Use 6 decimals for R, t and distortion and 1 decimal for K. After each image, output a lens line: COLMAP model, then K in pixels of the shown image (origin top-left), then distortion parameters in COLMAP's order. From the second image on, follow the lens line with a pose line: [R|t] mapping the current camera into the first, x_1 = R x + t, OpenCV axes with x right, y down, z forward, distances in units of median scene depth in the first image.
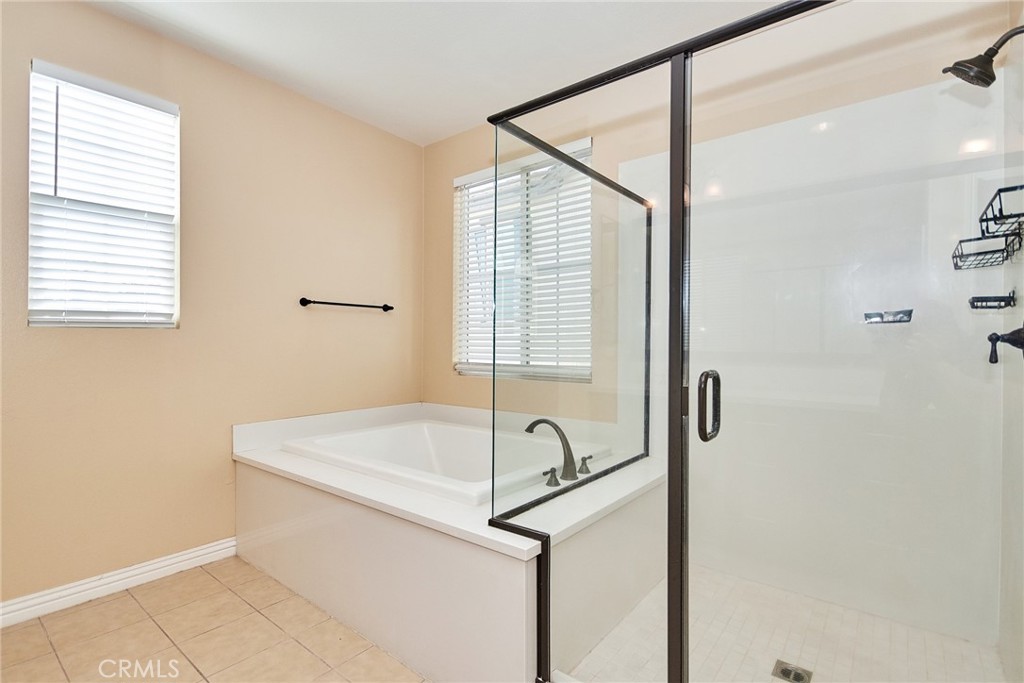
lens RADIAL K [[490.0, 0, 514.7], [0, 490.0, 334.9], [0, 0, 1]] dist [0.001313, 0.000083]
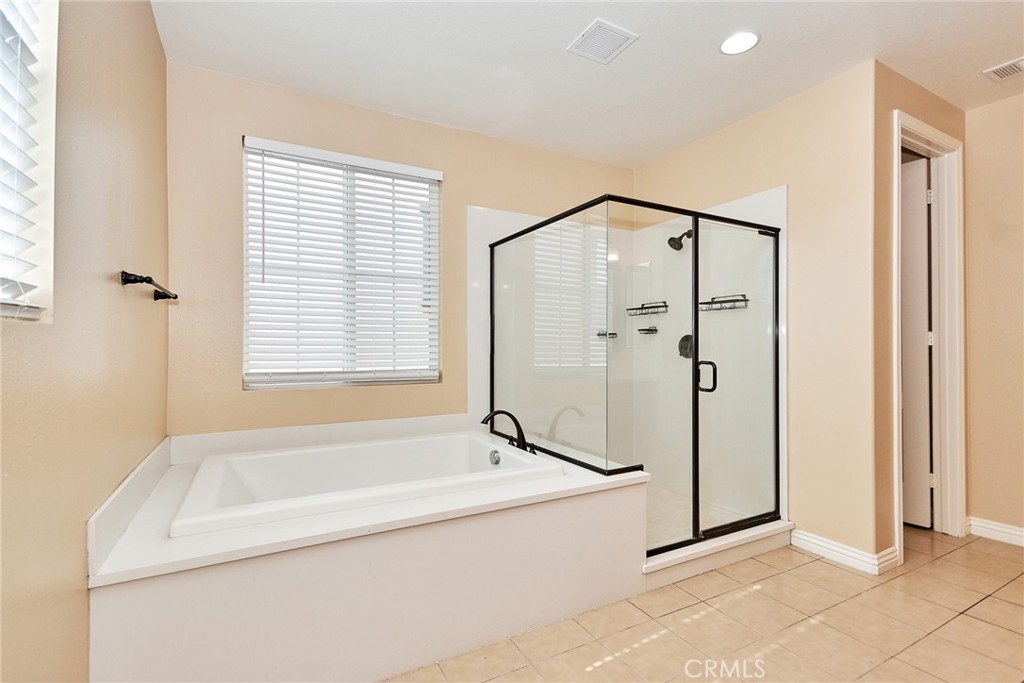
lens RADIAL K [[467.8, 0, 512.9], [0, 467.8, 334.3], [0, 0, 1]] dist [0.002720, -0.000133]
pose [[0.395686, 0.025135, 0.918042, -0.845205], [-0.018201, 0.999644, -0.019524, 0.001462], [-0.918206, -0.008984, 0.396002, 0.420221]]
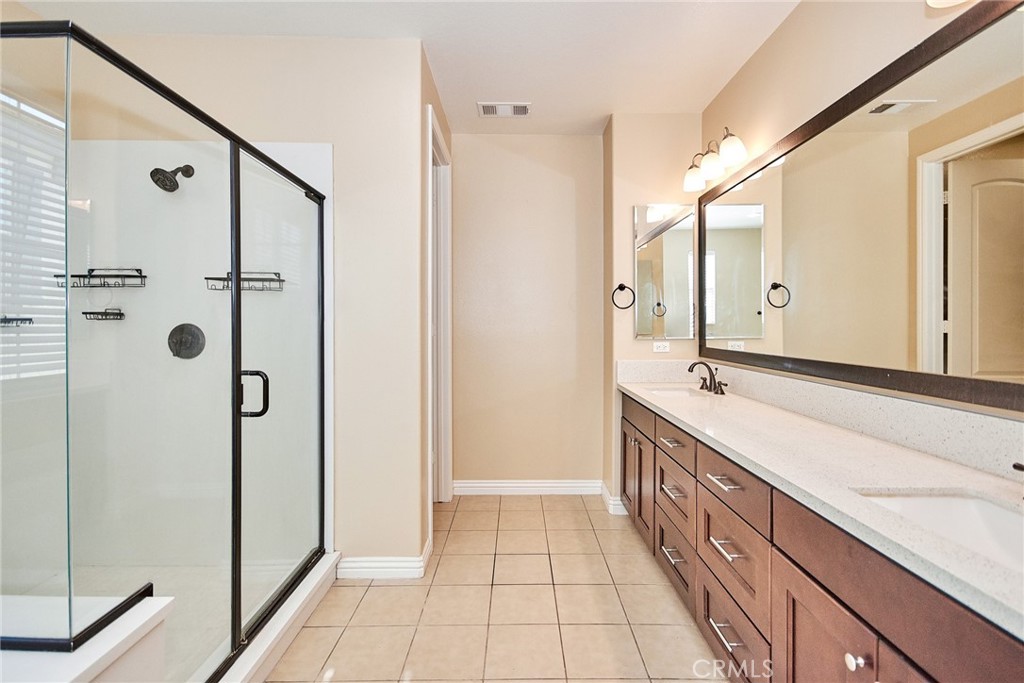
lens RADIAL K [[467.8, 0, 512.9], [0, 467.8, 334.3], [0, 0, 1]] dist [0.002720, -0.000133]
pose [[-0.619575, -0.014047, 0.784811, -0.524568], [-0.021157, 0.999775, 0.001192, -0.024534], [-0.784652, -0.015866, -0.619733, 0.545980]]
